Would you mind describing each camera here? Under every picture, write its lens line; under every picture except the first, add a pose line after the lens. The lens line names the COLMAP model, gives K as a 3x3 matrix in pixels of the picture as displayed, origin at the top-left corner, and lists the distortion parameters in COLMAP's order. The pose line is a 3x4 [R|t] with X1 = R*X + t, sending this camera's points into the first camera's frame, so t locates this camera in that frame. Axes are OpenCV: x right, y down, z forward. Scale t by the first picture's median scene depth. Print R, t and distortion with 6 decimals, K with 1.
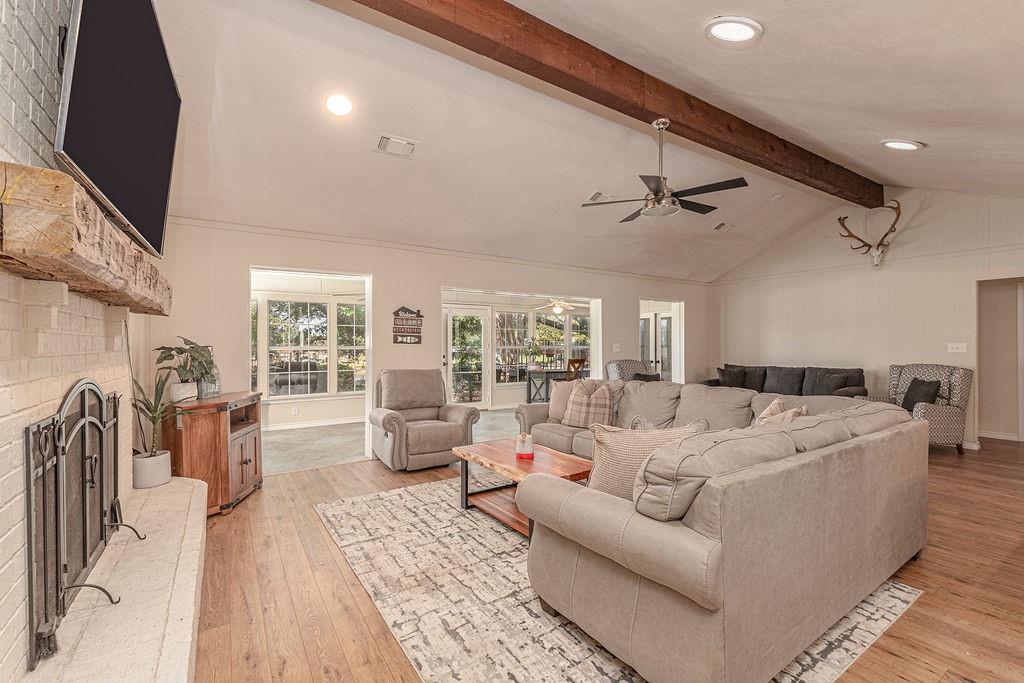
lens RADIAL K [[449.0, 0, 511.6], [0, 449.0, 342.7], [0, 0, 1]] dist [-0.000091, 0.000000]
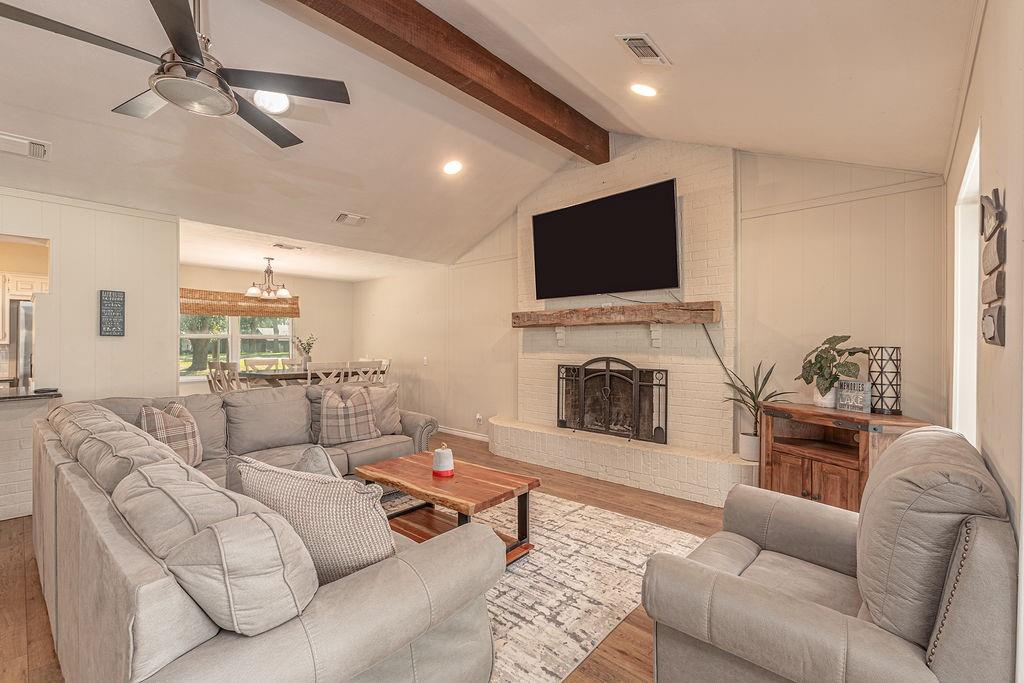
lens RADIAL K [[449.0, 0, 513.8], [0, 449.0, 340.7], [0, 0, 1]] dist [-0.000091, 0.000000]
pose [[-0.963370, 0.000979, -0.268173, 0.126158], [-0.001157, 0.999969, 0.007810, -0.008954], [0.268173, 0.007834, -0.963339, 1.796091]]
